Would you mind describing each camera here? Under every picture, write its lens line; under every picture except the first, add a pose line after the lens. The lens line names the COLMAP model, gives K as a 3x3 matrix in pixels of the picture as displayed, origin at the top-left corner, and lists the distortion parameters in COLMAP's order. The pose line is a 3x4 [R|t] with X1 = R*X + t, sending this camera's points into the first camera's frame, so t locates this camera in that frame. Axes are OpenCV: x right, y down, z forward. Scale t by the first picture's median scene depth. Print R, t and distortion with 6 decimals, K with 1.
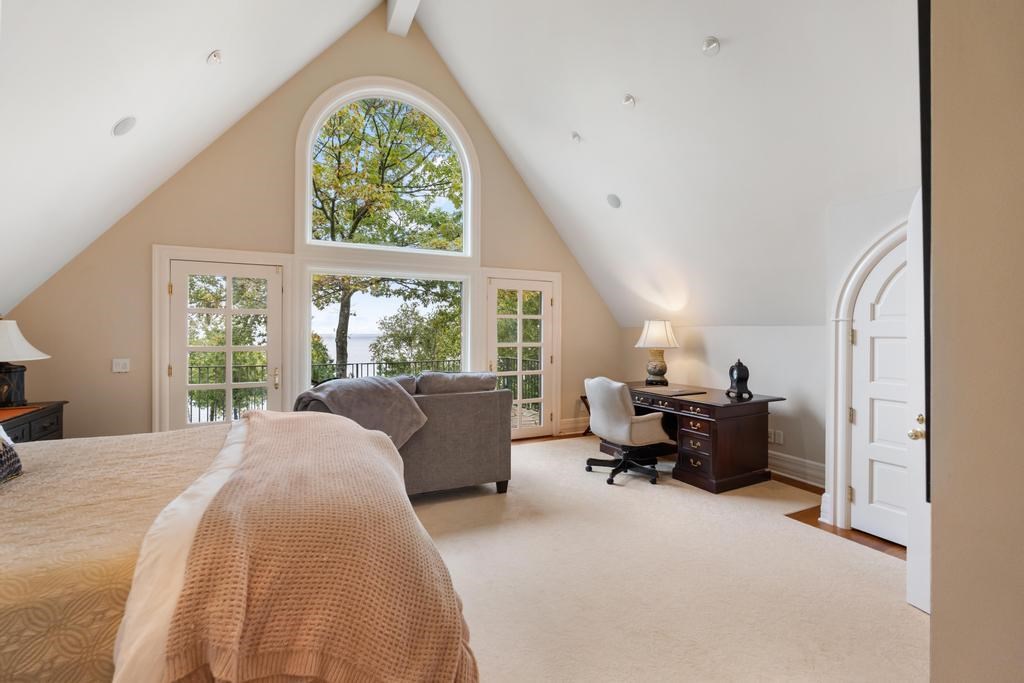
lens RADIAL K [[455.1, 0, 512.7], [0, 455.1, 338.2], [0, 0, 1]] dist [0.002849, 0.000213]
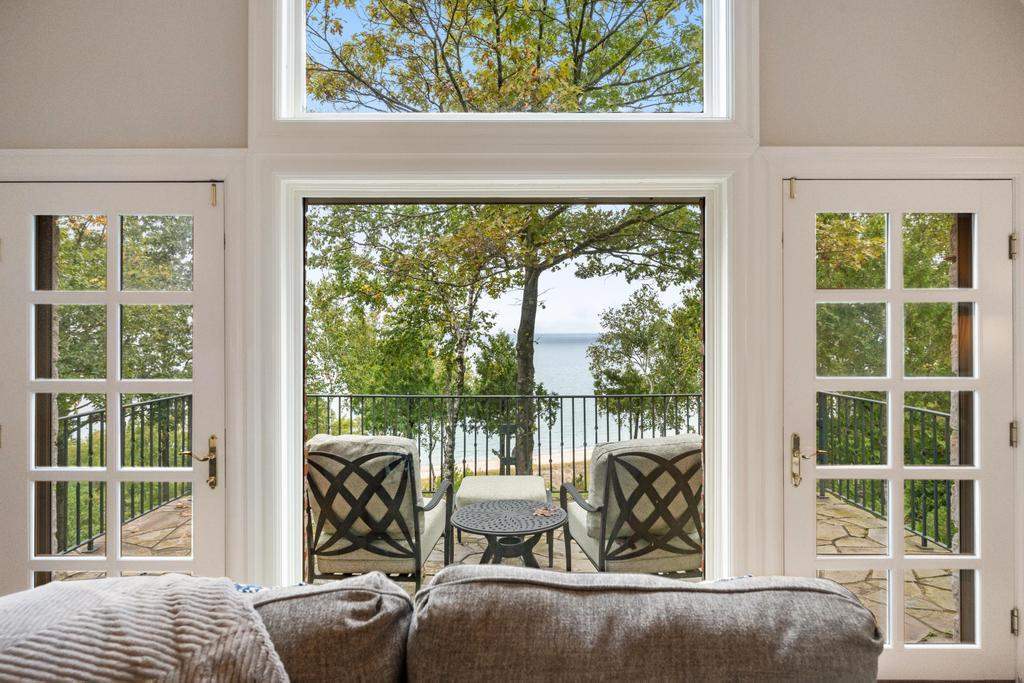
lens RADIAL K [[599.1, 0, 513.8], [0, 599.1, 336.3], [0, 0, 1]] dist [0.000652, 0.000621]
pose [[0.896713, -0.000508, -0.442611, -0.017226], [-0.000495, 0.999998, -0.002151, -0.008170], [0.442611, 0.002148, 0.896711, 0.236876]]
